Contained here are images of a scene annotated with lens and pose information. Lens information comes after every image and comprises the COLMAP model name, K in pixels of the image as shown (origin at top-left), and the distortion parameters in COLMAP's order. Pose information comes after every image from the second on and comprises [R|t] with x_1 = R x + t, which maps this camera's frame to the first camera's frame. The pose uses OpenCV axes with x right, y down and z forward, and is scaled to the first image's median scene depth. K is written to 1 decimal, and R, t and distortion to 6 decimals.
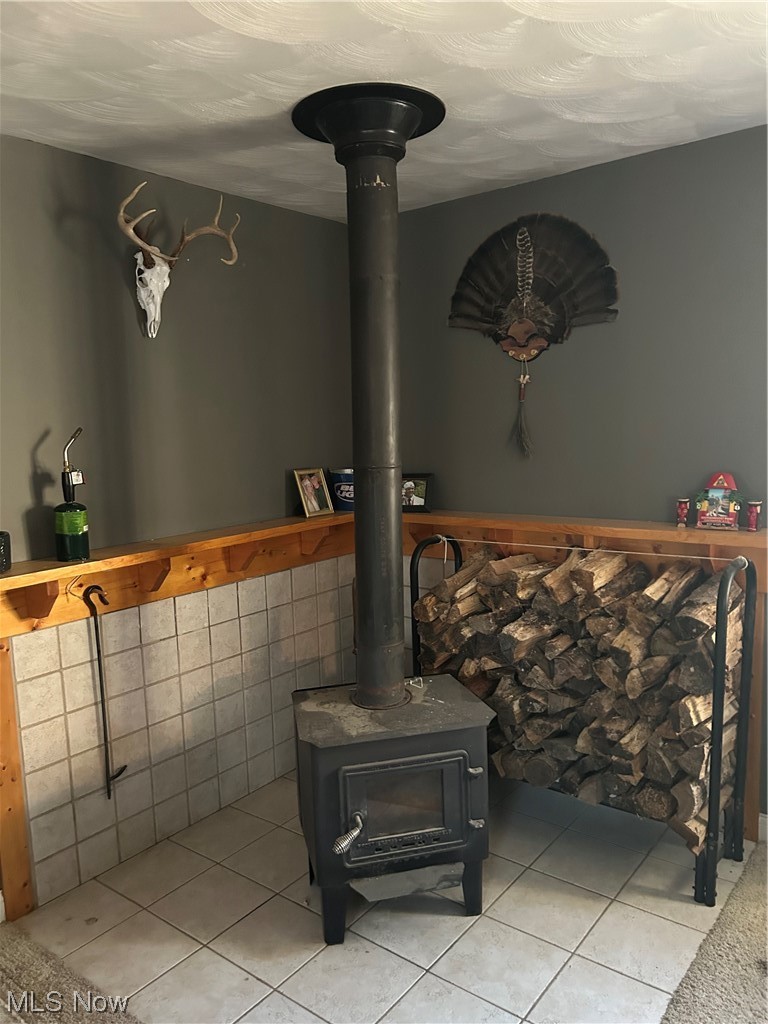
lens RADIAL K [[763.7, 0, 384.0], [0, 763.7, 512.0], [0, 0, 1]] dist [0.002801, 0.000748]
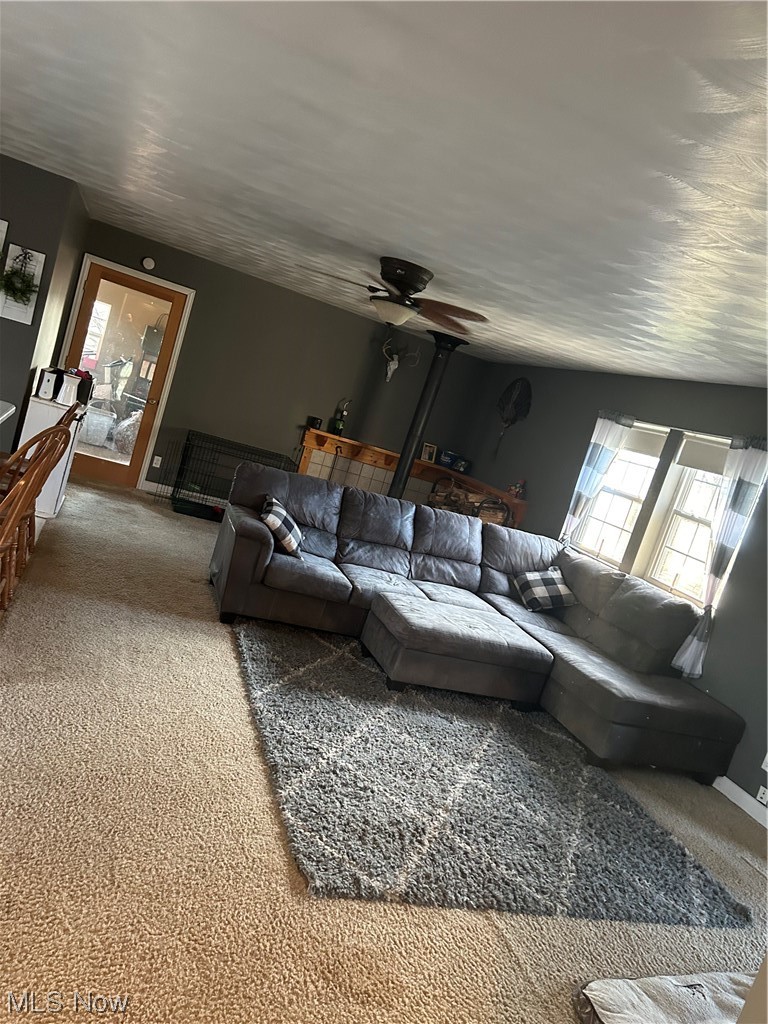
lens RADIAL K [[763.7, 0, 384.0], [0, 763.7, 512.0], [0, 0, 1]] dist [0.002801, 0.000748]
pose [[0.796648, 0.353414, -0.490358, 1.431420], [-0.384965, 0.922100, 0.039158, 0.149001], [0.465998, 0.157575, 0.870641, -1.671424]]
